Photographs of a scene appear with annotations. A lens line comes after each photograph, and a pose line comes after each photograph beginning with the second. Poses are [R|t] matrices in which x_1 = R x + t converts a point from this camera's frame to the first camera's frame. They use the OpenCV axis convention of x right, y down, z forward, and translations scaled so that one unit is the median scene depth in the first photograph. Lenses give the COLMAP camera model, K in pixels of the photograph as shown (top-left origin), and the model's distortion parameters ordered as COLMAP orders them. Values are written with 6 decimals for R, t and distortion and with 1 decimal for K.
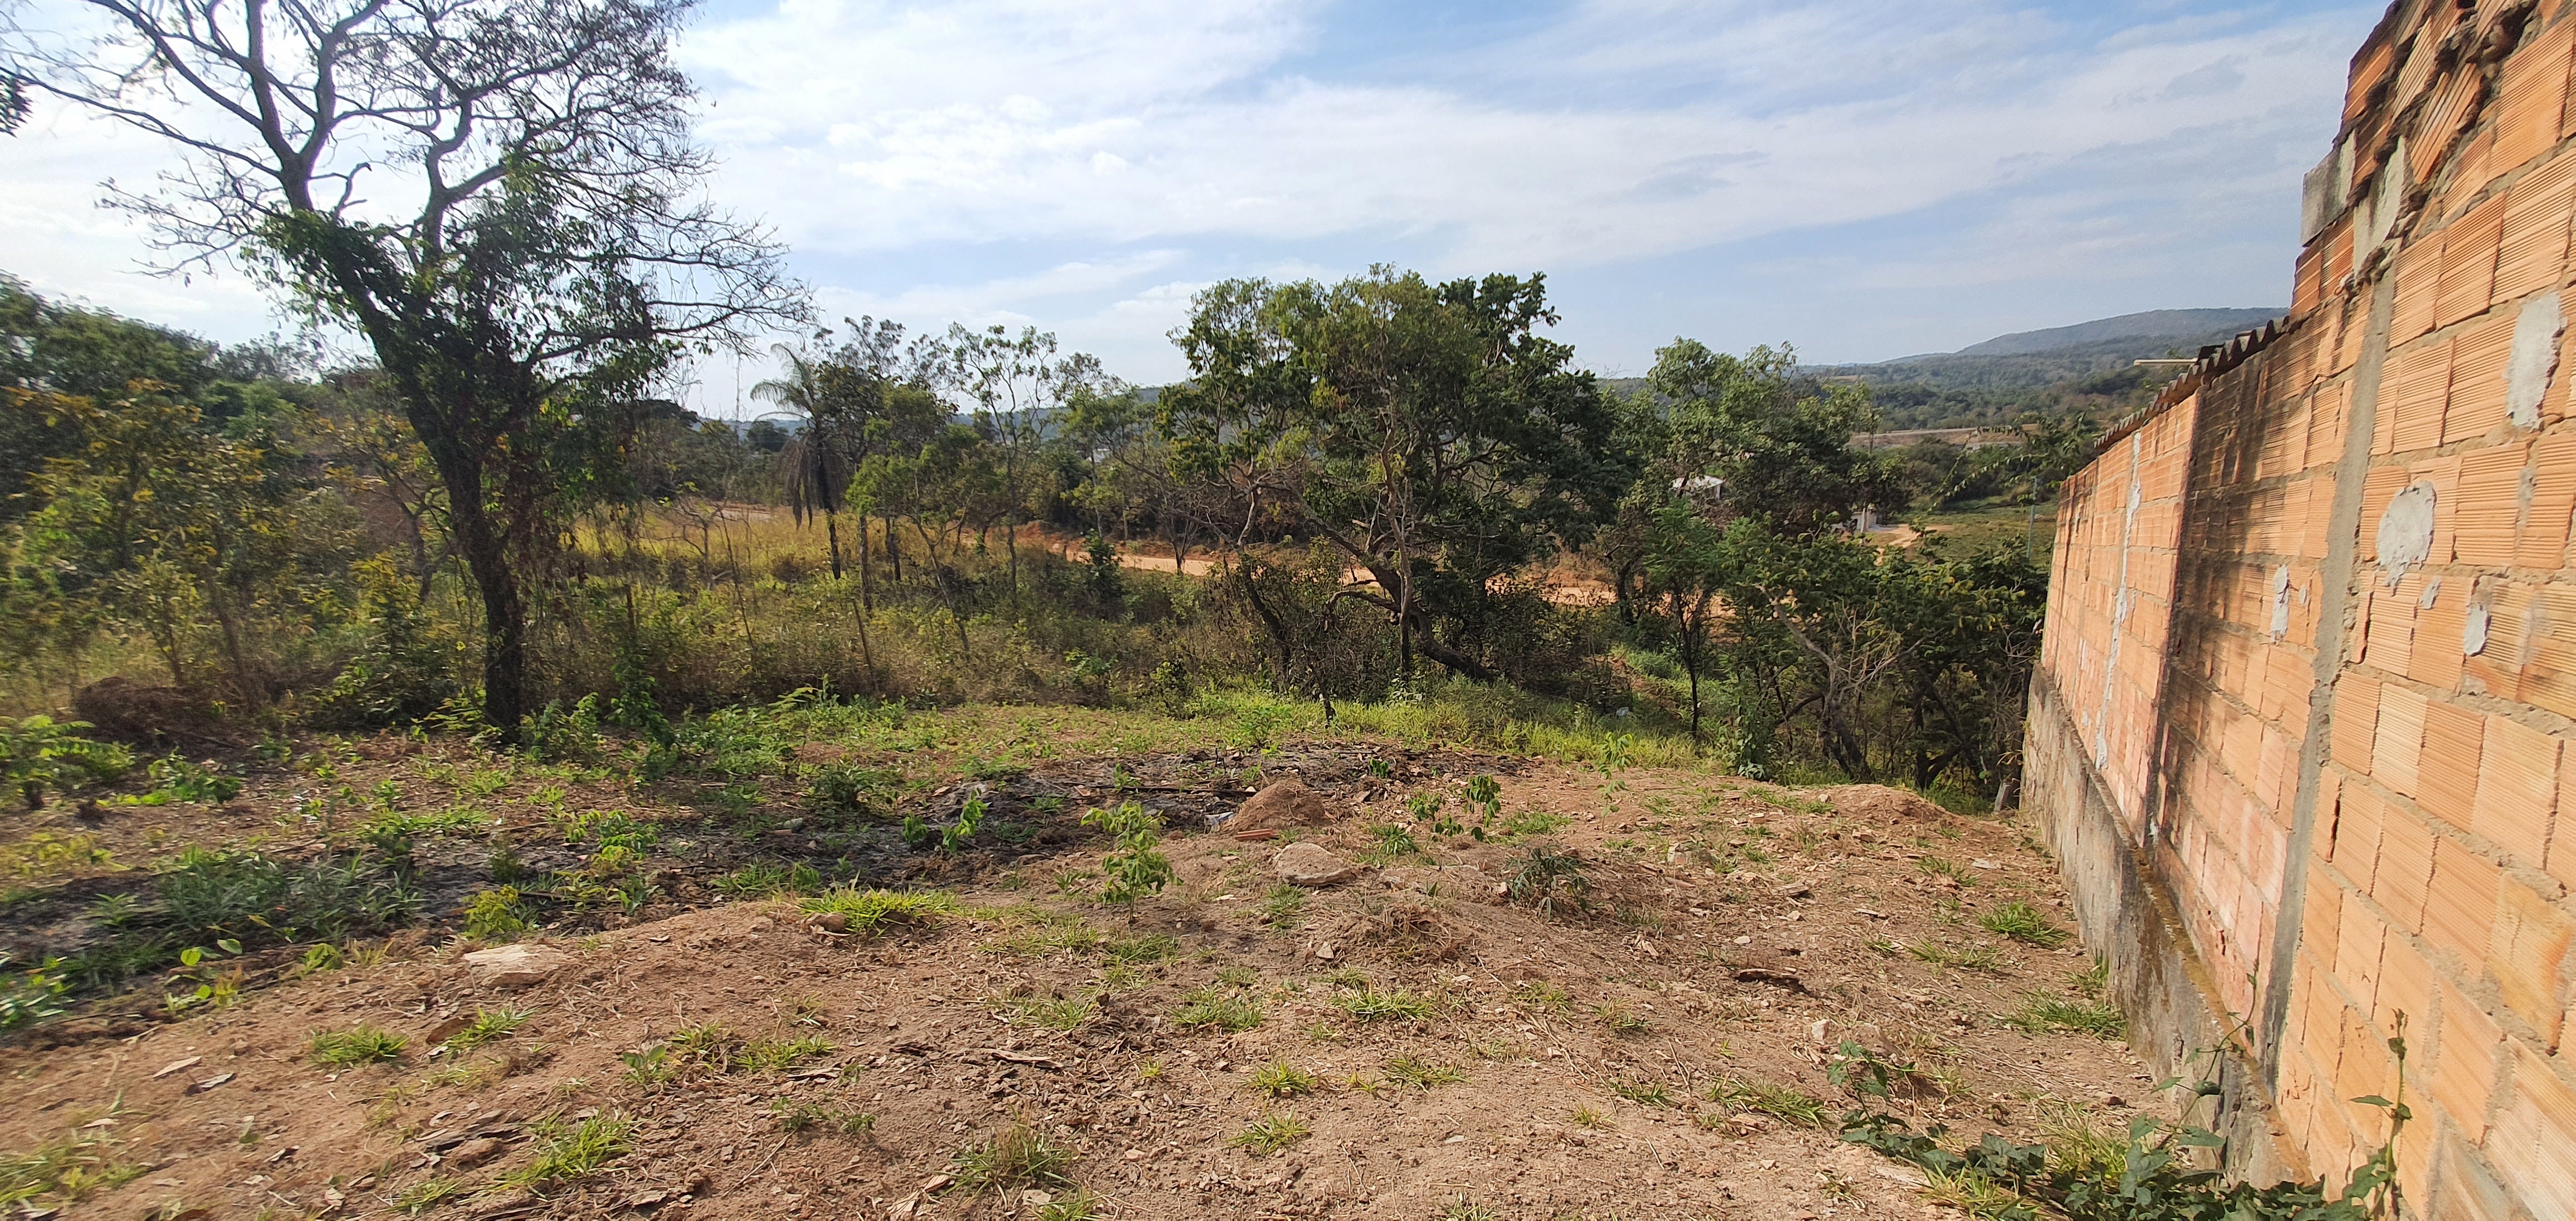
lens RADIAL K [[1018.3, 0, 1281.3], [0, 1018.3, 634.2], [0, 0, 1]] dist [0.004056, -0.000012]
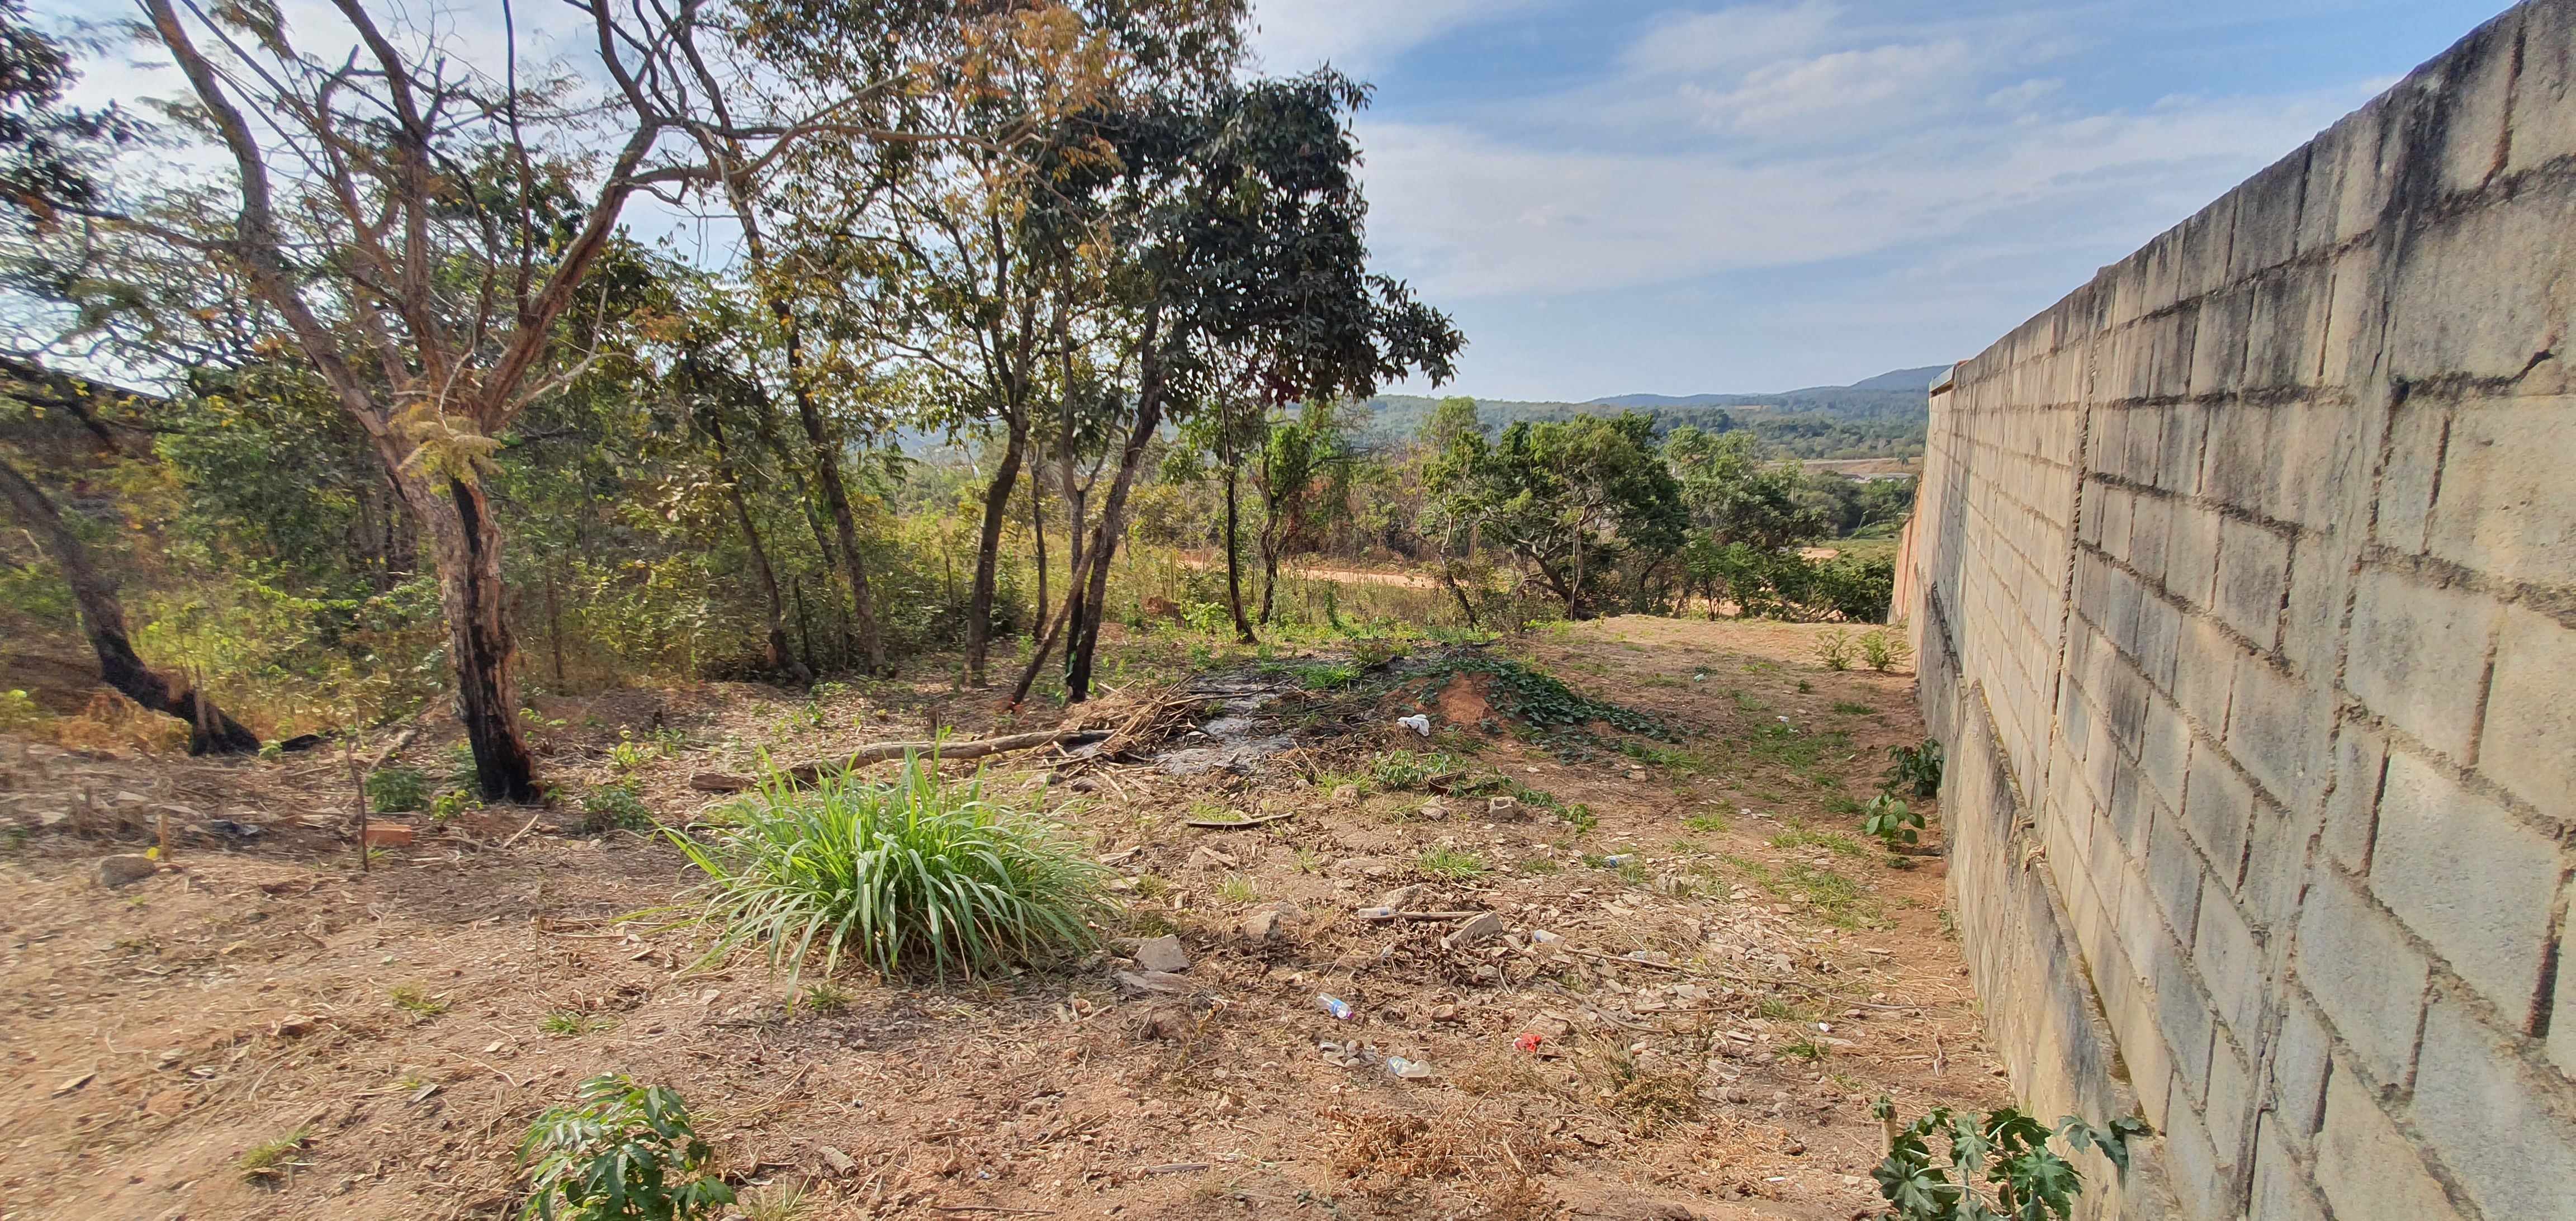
lens RADIAL K [[1018.3, 0, 1275.7], [0, 1018.3, 618.8], [0, 0, 1]] dist [0.004056, -0.000012]
pose [[0.997272, 0.018284, 0.071516, -0.186634], [-0.016544, 0.999554, -0.024847, 0.030365], [-0.071939, 0.023597, 0.997130, -0.275812]]
